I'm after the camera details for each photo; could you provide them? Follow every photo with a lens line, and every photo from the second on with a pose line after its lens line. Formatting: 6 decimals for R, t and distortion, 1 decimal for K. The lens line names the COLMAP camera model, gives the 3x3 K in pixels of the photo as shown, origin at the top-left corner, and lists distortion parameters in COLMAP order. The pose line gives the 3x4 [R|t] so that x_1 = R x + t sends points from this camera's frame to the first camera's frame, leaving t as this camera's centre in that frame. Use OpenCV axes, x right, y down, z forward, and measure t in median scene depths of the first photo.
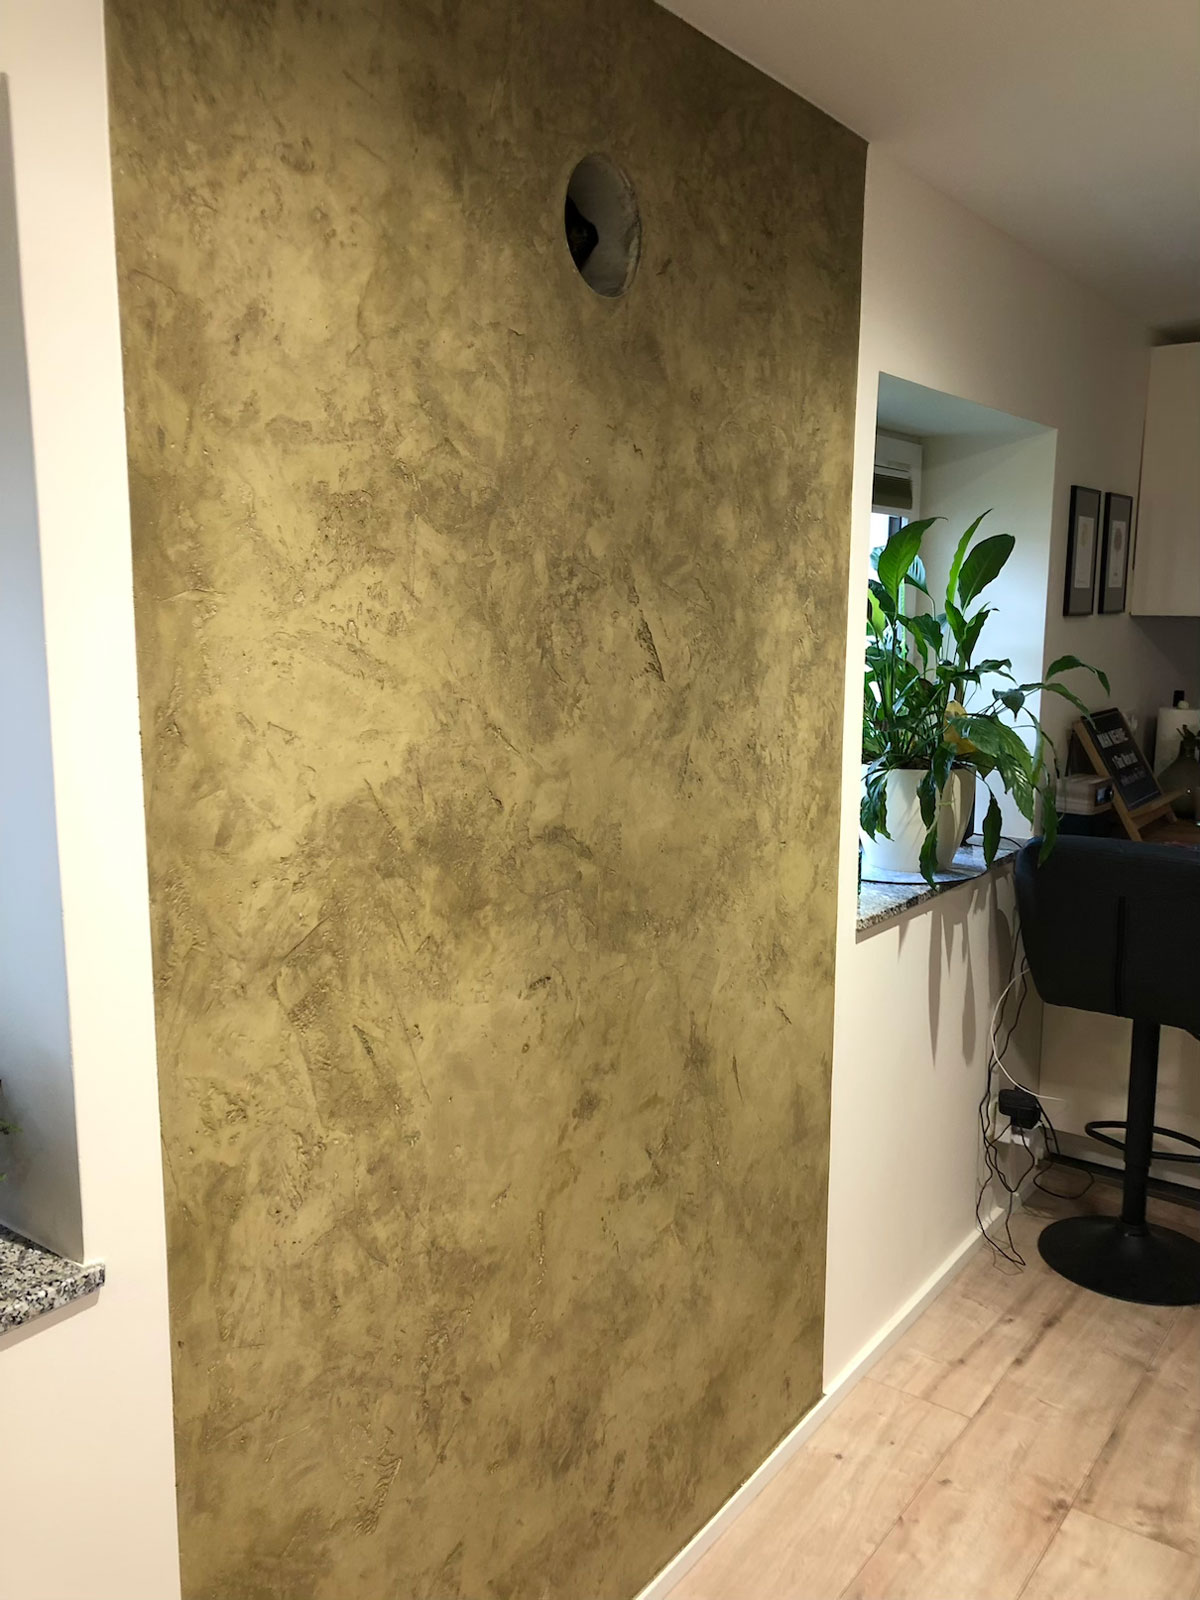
lens RADIAL K [[1310.1, 0, 600.0], [0, 1310.1, 800.0], [0, 0, 1]] dist [0.214005, -0.562263]
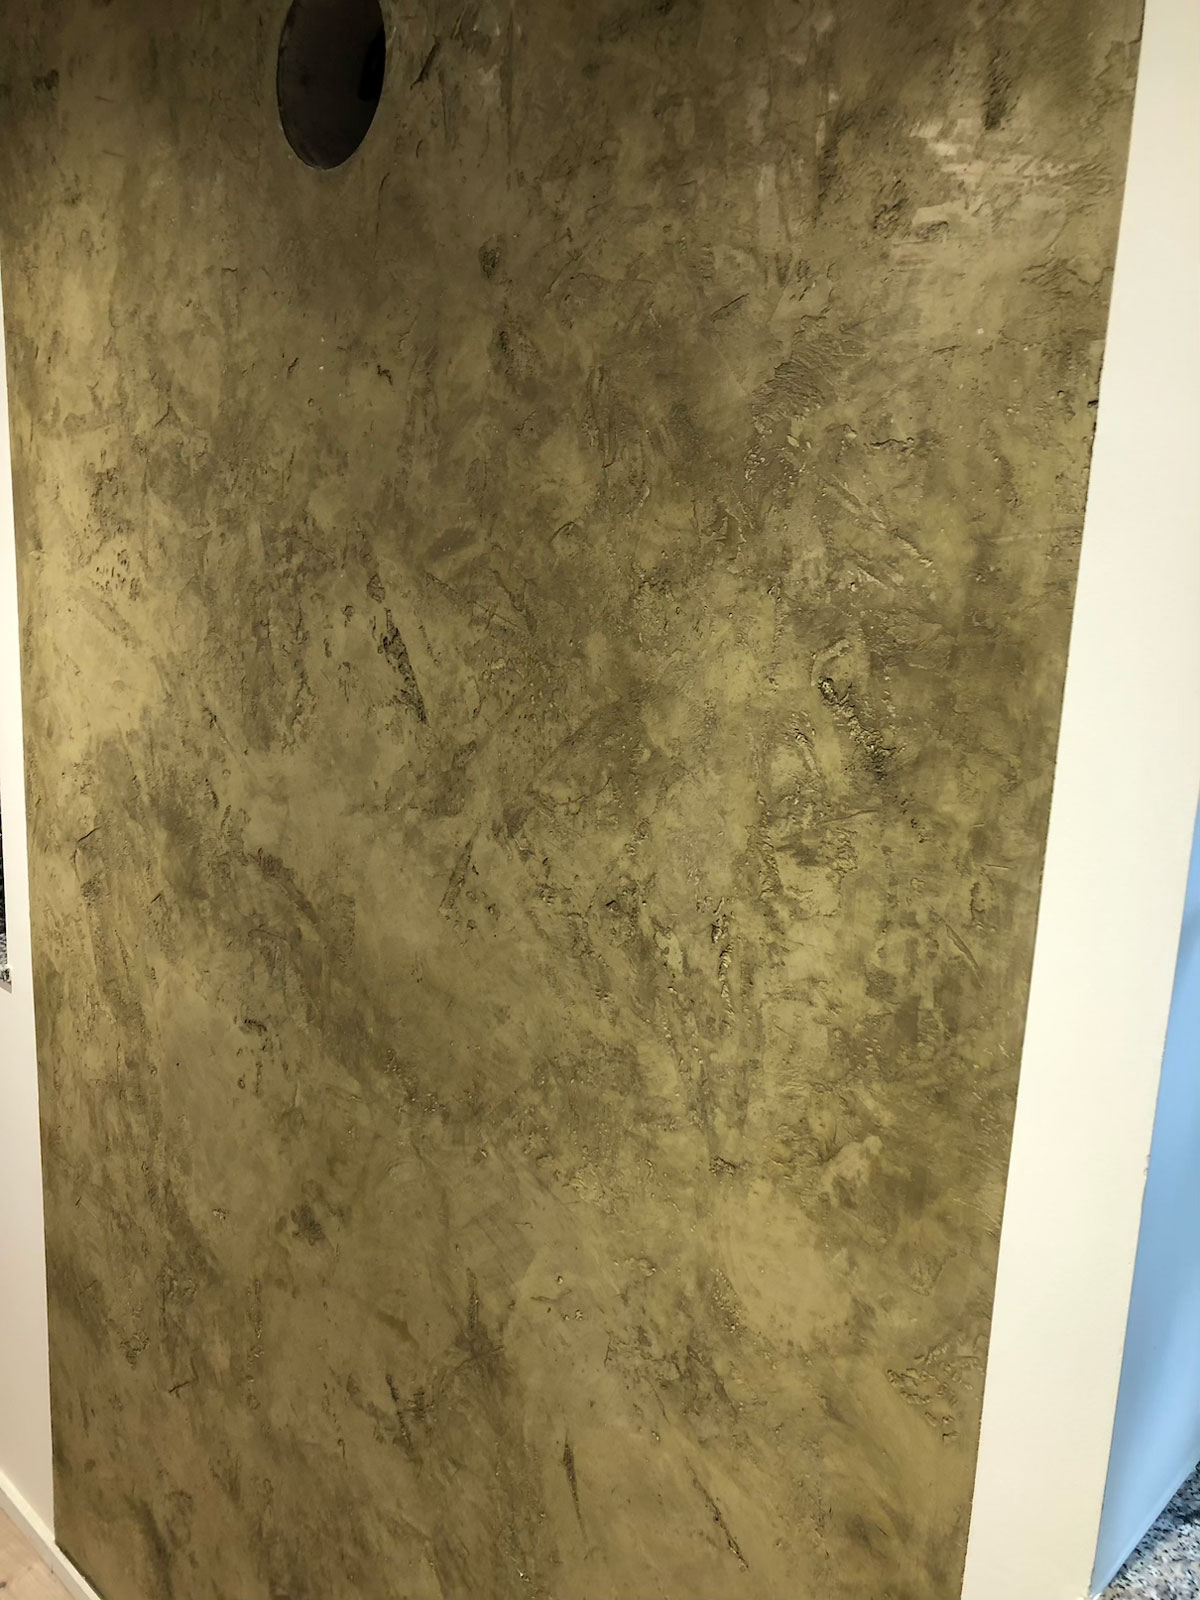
lens RADIAL K [[1303.4, 0, 600.0], [0, 1303.4, 800.0], [0, 0, 1]] dist [0.040783, -0.011423]
pose [[-0.124797, 0.188309, -0.974148, 0.727883], [-0.199661, 0.956973, 0.210568, -0.225613], [0.971885, 0.220778, -0.081829, 1.250471]]
